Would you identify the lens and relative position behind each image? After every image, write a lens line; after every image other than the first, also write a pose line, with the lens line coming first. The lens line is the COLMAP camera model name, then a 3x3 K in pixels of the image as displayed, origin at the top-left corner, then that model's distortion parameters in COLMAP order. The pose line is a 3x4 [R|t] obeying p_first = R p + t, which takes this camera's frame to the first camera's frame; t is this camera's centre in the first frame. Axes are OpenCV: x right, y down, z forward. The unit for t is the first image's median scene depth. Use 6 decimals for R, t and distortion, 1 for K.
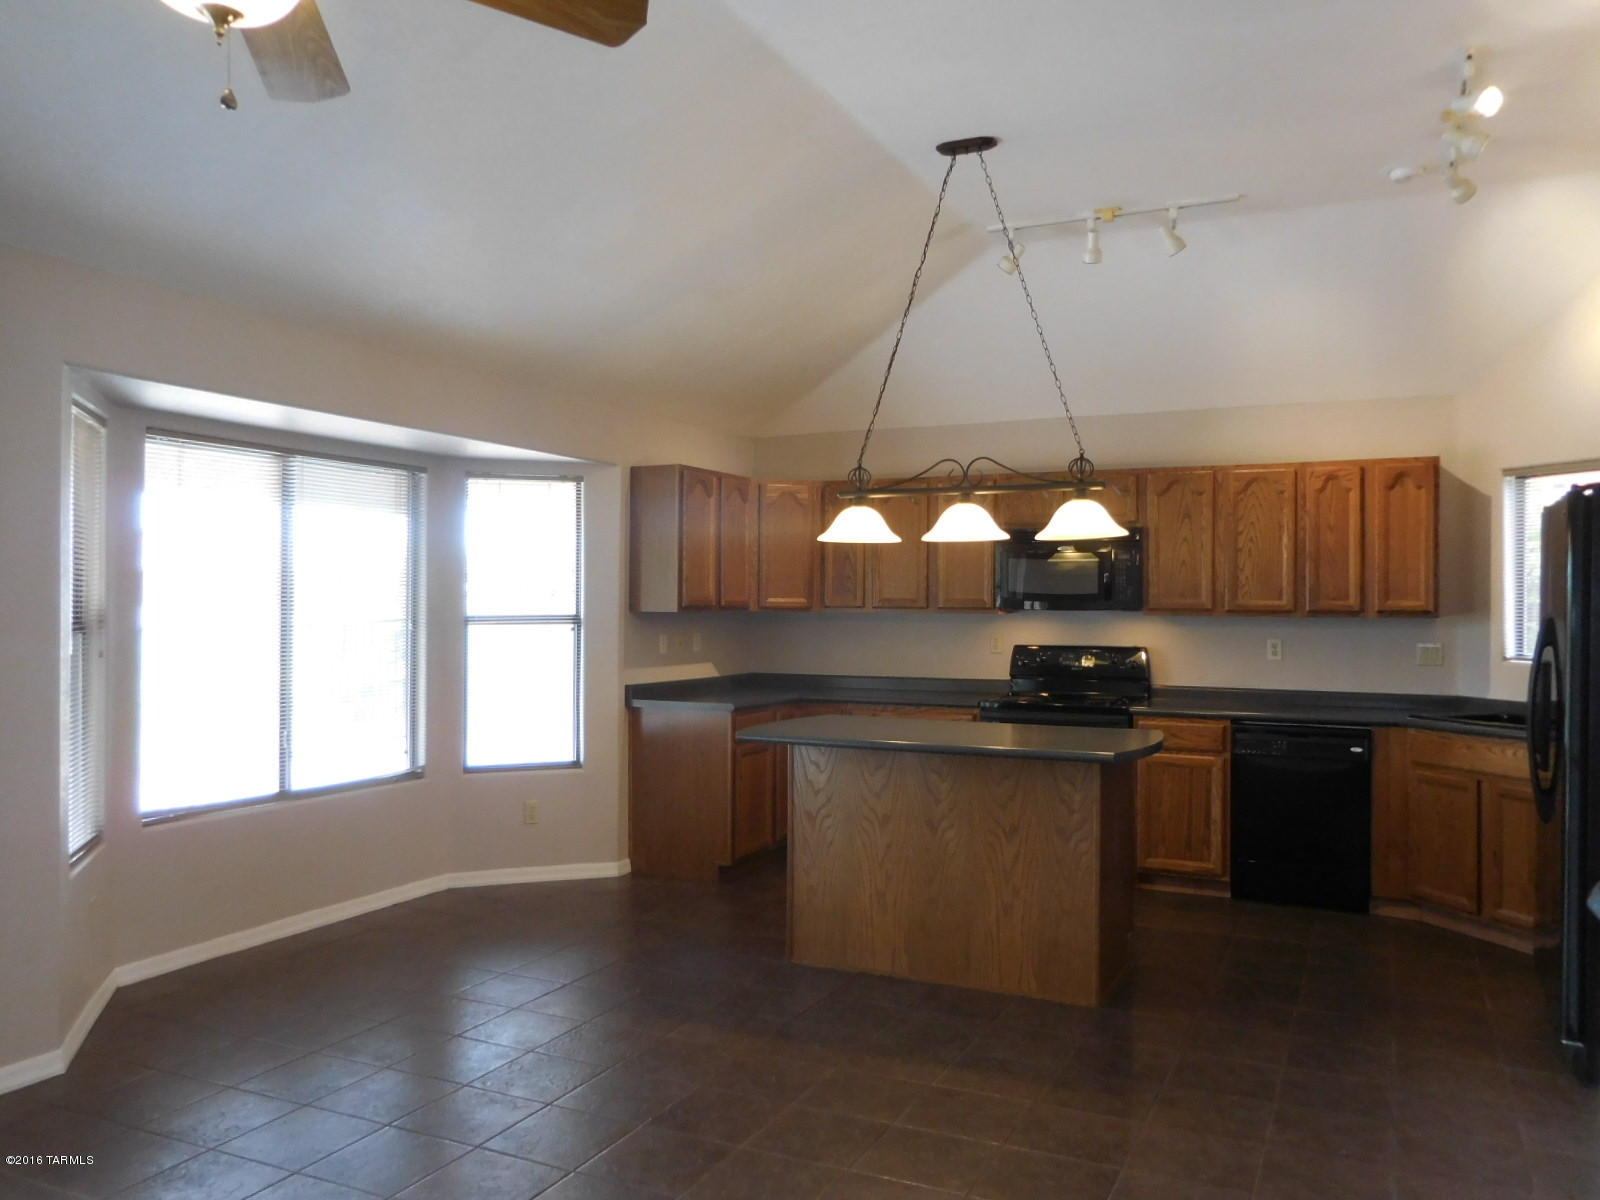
lens RADIAL K [[1209.6, 0, 793.1], [0, 1209.6, 589.0], [0, 0, 1]] dist [0.001189, 0.002234]
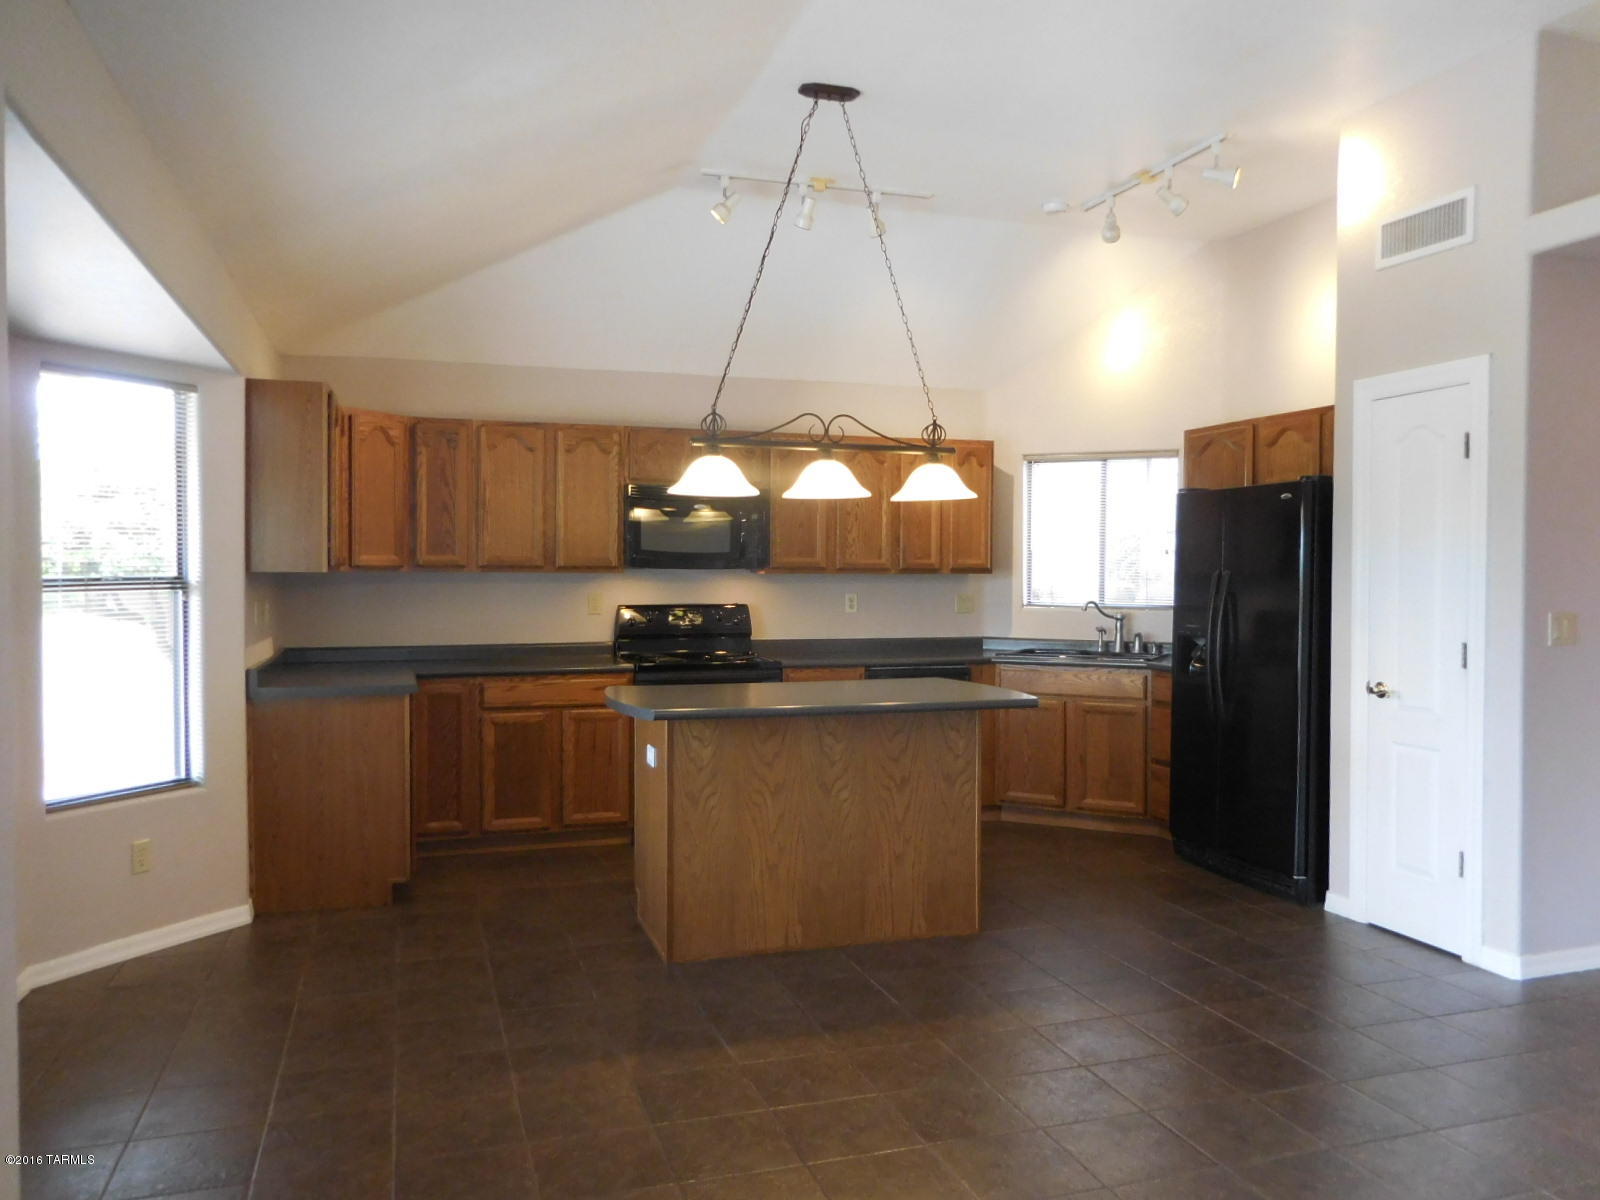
lens RADIAL K [[1226.8, 0, 800.0], [0, 1226.8, 600.0], [0, 0, 1]] dist [0.011665, -0.002205]
pose [[0.725416, -0.020854, 0.687995, -0.517884], [-0.010199, 0.999106, 0.041038, 0.001277], [-0.688235, -0.036786, 0.724555, 0.262452]]
